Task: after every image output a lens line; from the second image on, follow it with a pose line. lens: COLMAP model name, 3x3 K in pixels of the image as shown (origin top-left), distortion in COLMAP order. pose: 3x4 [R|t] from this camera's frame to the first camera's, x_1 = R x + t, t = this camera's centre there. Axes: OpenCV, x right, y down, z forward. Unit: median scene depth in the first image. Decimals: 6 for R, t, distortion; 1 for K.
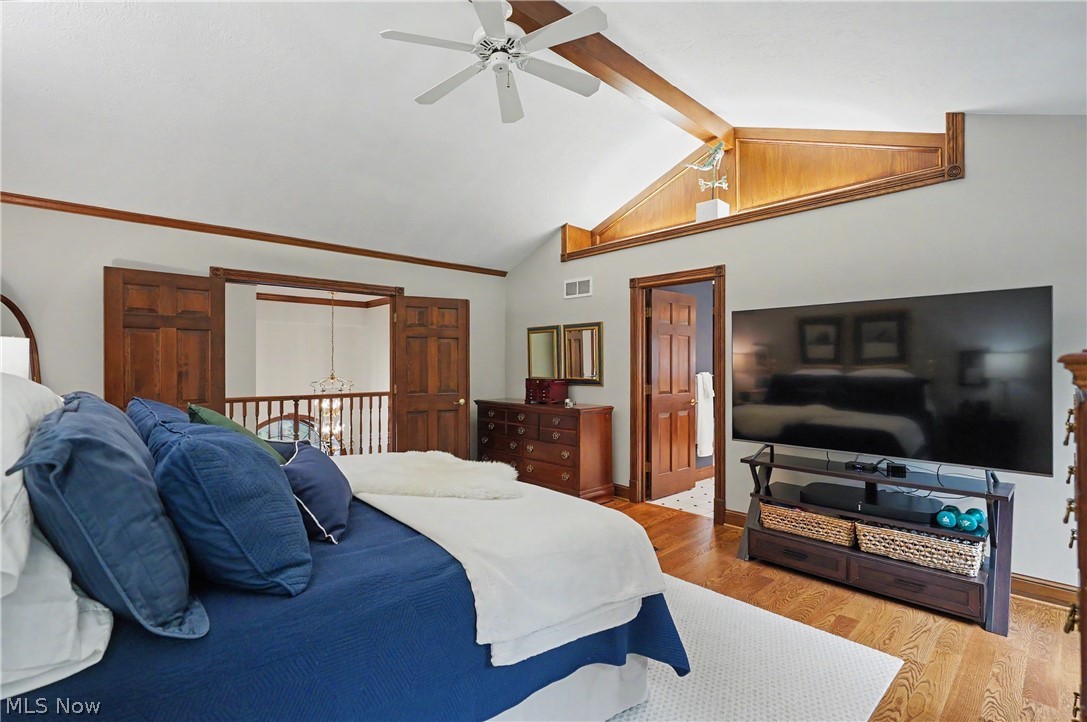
lens RADIAL K [[497.8, 0, 543.8], [0, 497.8, 363.1], [0, 0, 1]] dist [-0.011810, 0.002873]
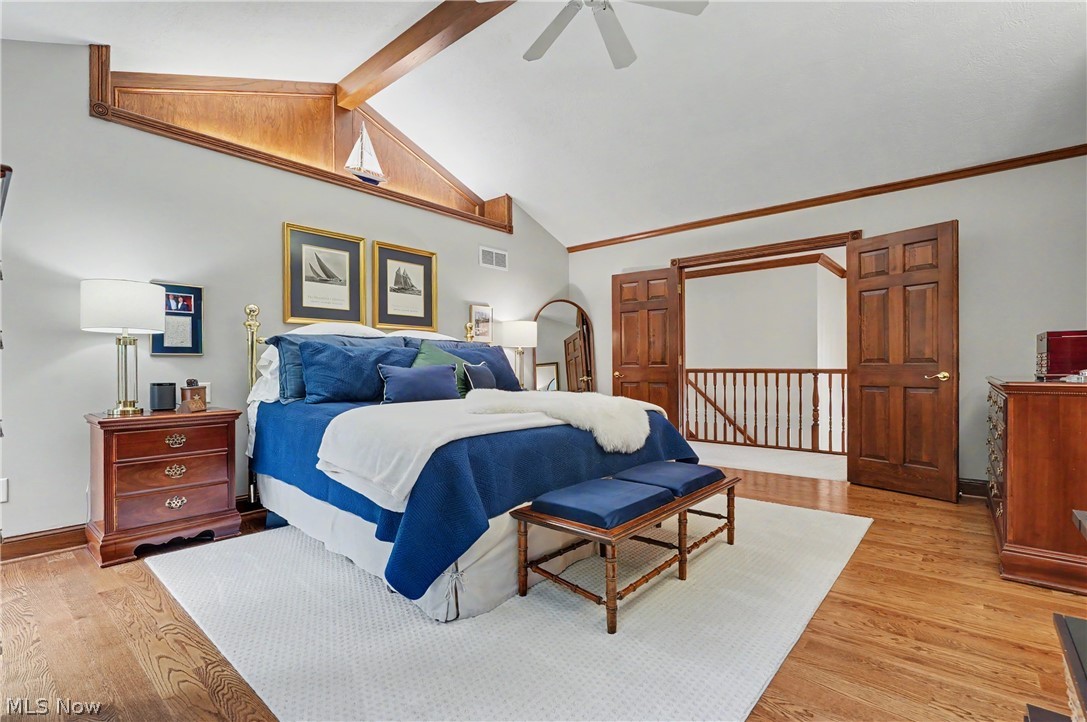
lens RADIAL K [[497.8, 0, 546.1], [0, 497.8, 362.1], [0, 0, 1]] dist [-0.011810, 0.002873]
pose [[0.117462, -0.008912, -0.993037, 0.442105], [0.007141, 0.999941, -0.008129, 0.062262], [0.993052, -0.006137, 0.117519, 0.401064]]
